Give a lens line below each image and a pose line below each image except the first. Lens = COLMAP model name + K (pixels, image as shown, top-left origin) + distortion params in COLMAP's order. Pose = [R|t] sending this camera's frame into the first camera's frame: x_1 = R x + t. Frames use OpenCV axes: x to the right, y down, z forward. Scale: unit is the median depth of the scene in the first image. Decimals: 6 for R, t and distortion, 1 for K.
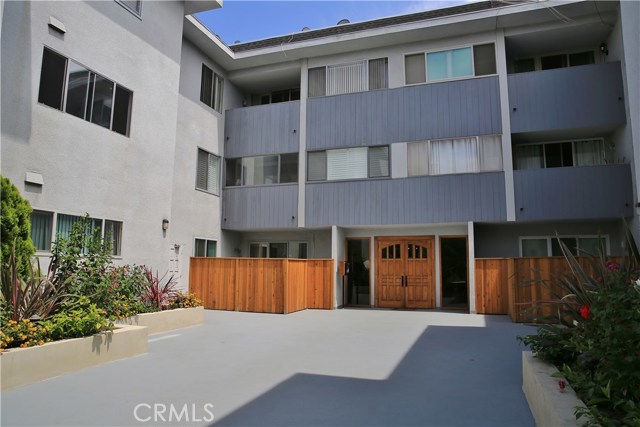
lens RADIAL K [[439.3, 0, 320.5], [0, 439.3, 214.5], [0, 0, 1]] dist [-0.094975, 0.068873]
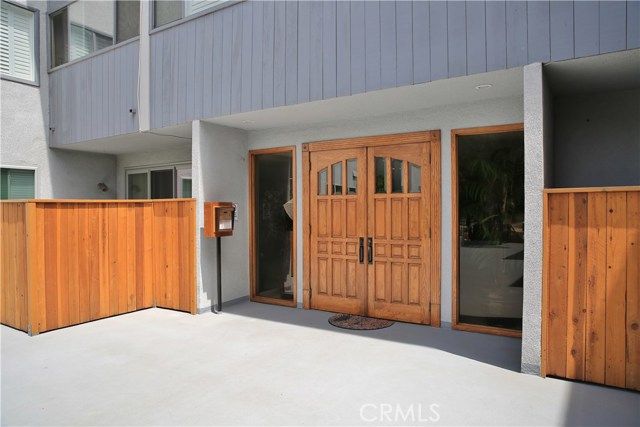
lens RADIAL K [[439.3, 0, 320.1], [0, 439.3, 212.3], [0, 0, 1]] dist [-0.094975, 0.068873]
pose [[0.972999, -0.009888, -0.230596, 0.245981], [0.039776, 0.991318, 0.125328, 0.066245], [0.227355, -0.131116, 0.964945, 0.613034]]
